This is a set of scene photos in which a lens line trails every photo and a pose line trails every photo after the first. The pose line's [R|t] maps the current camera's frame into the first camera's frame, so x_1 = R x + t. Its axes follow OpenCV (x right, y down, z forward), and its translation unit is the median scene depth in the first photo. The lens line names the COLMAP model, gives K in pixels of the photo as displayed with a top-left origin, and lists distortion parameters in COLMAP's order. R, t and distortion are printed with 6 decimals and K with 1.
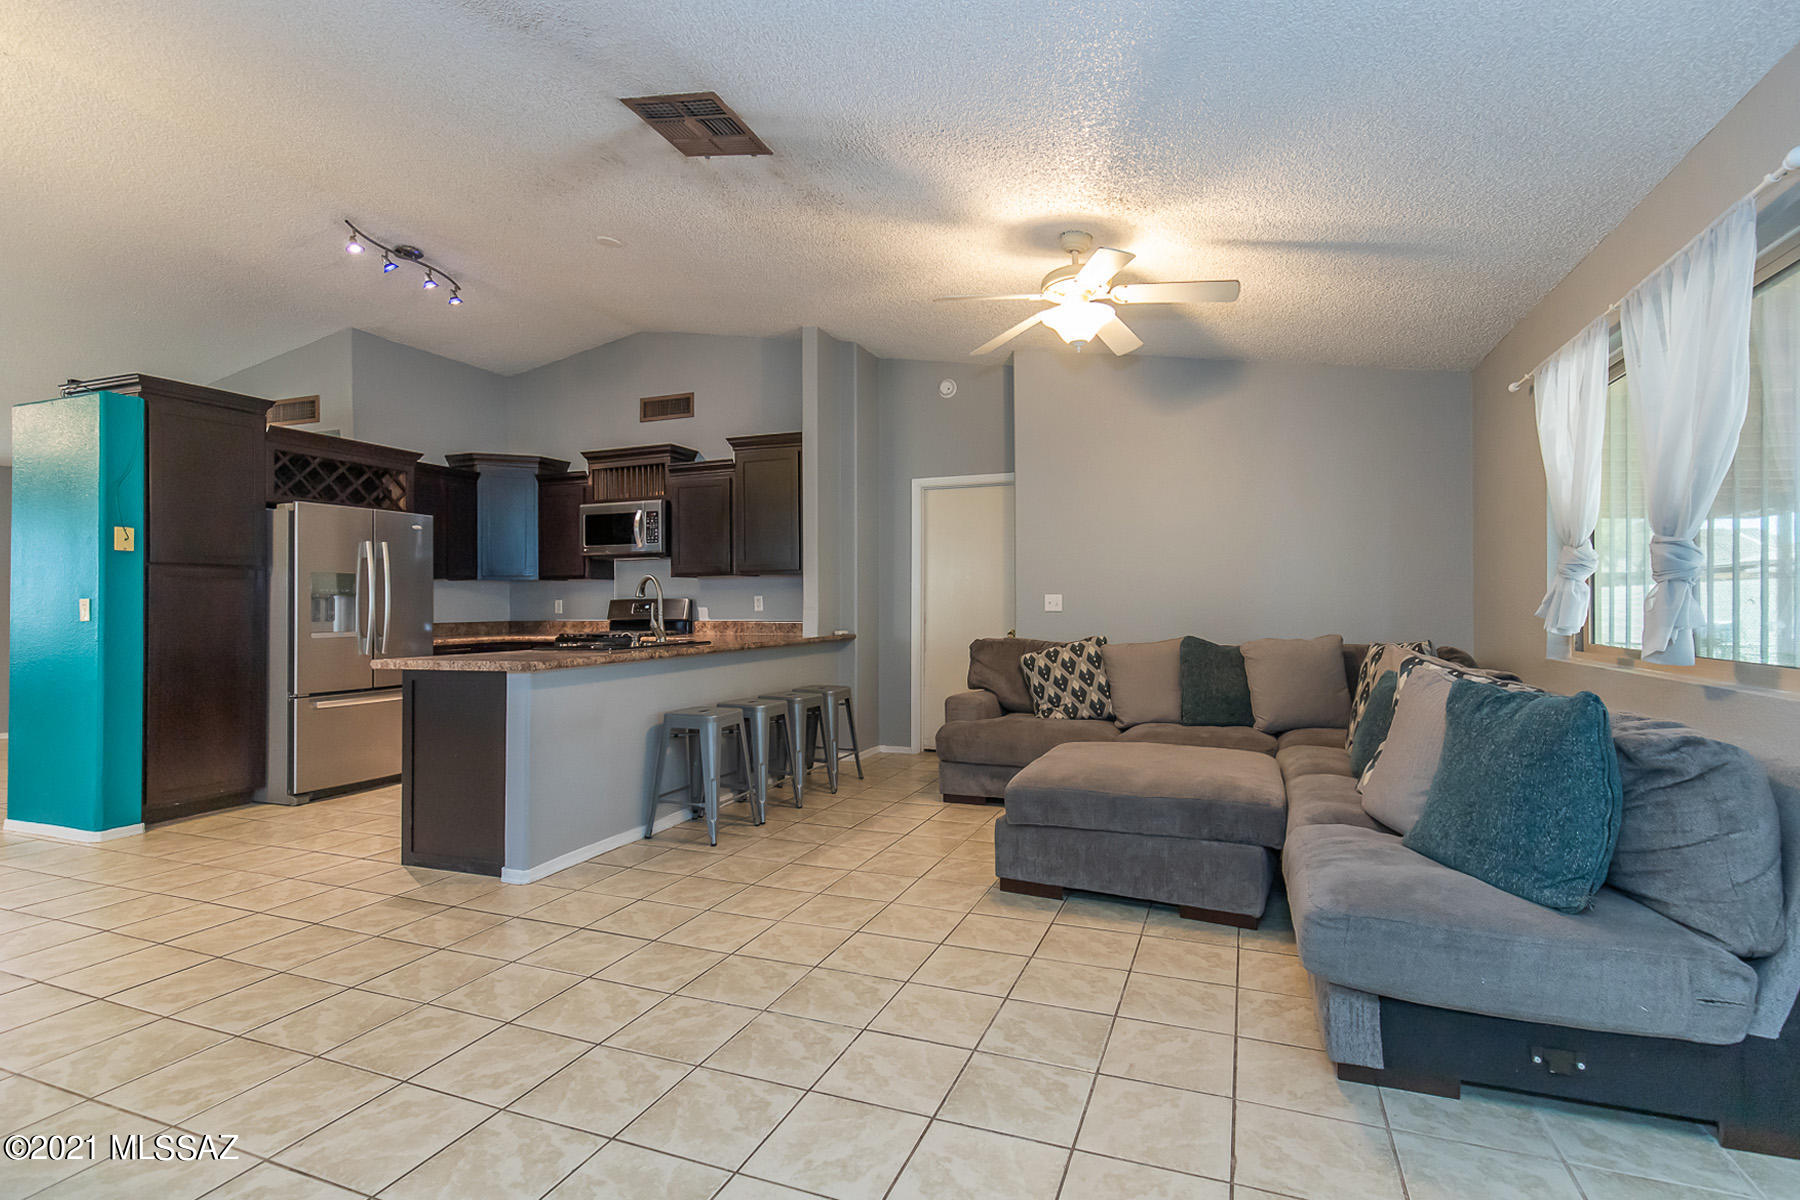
lens RADIAL K [[880.3, 0, 889.4], [0, 880.3, 592.0], [0, 0, 1]] dist [0.011529, 0.000369]
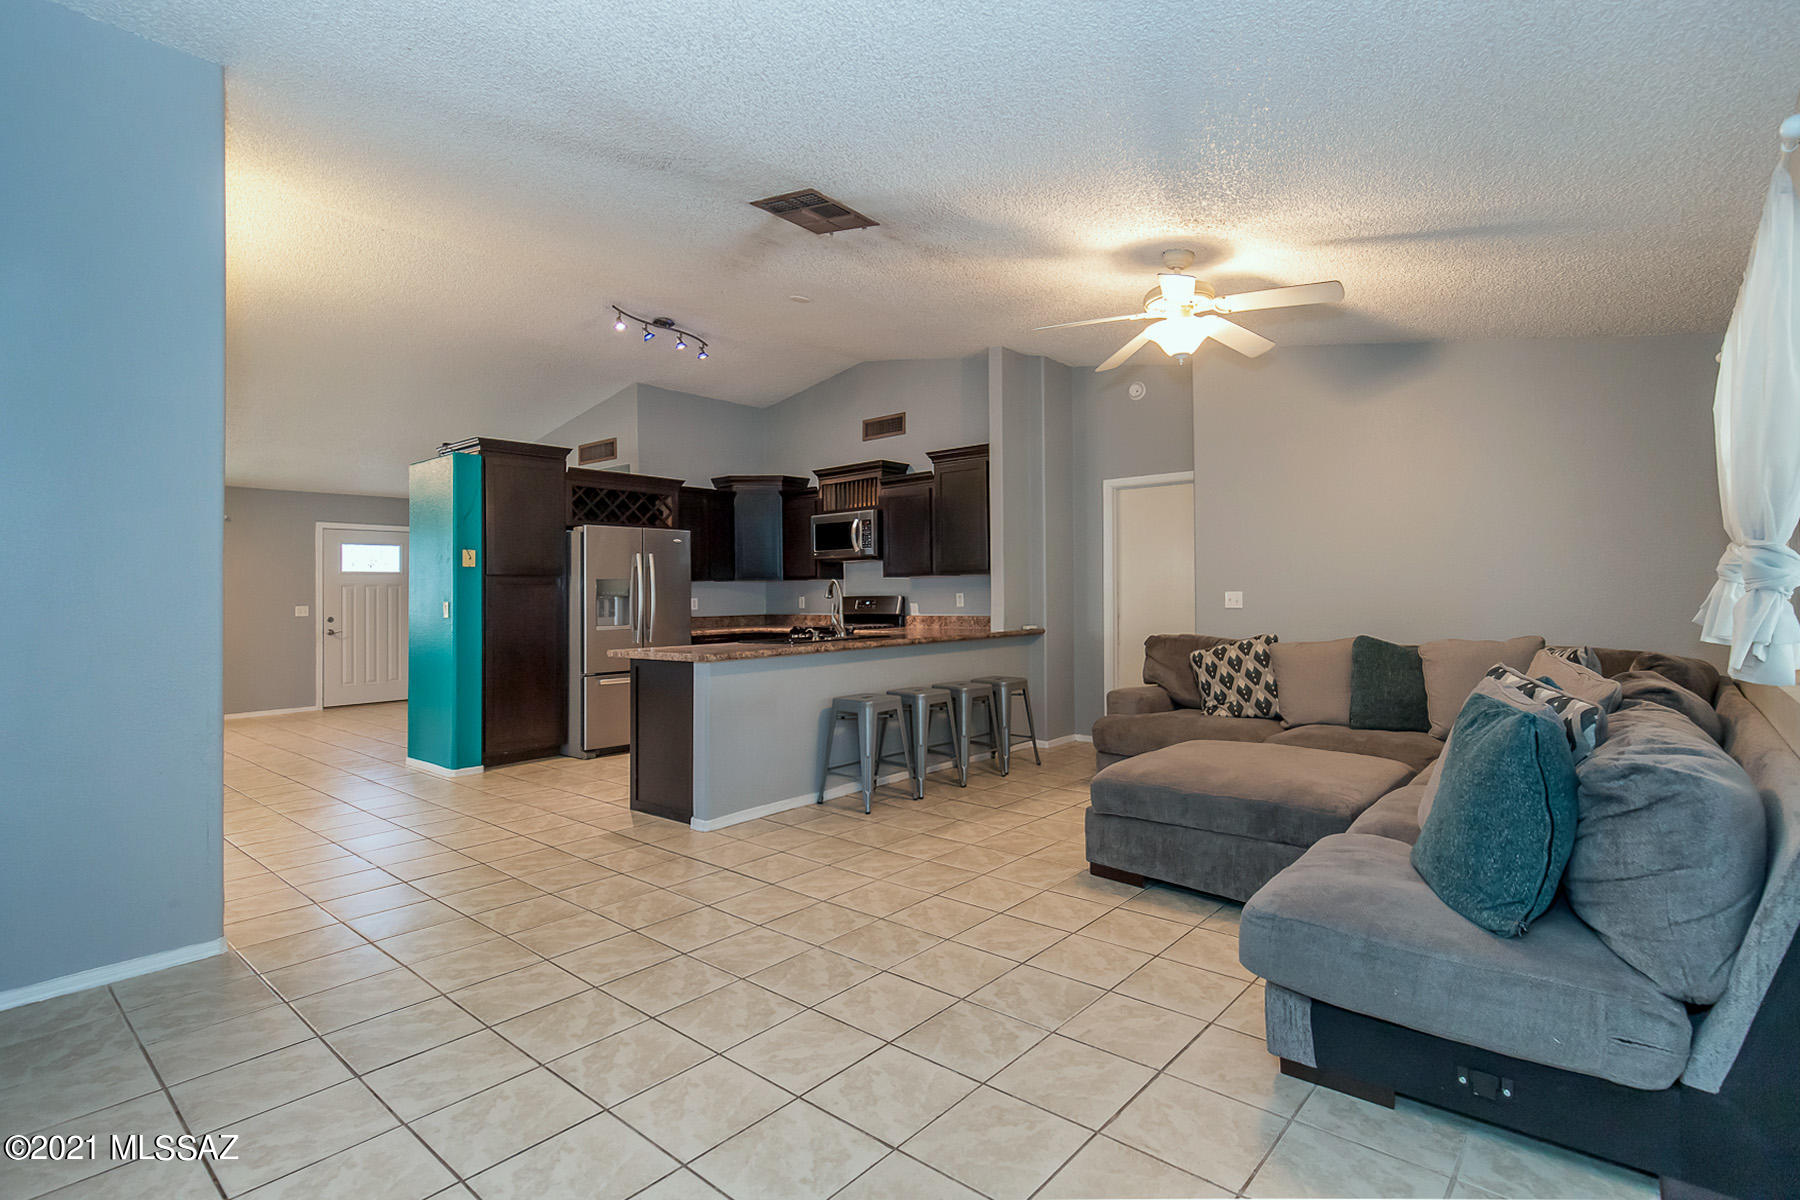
lens RADIAL K [[842.5, 0, 899.2], [0, 842.5, 577.4], [0, 0, 1]] dist [0.014534, -0.001489]
pose [[0.951349, -0.010887, -0.307923, 0.179535], [0.009318, 0.999935, -0.006565, -0.015409], [0.307974, 0.003376, 0.951389, -0.043949]]
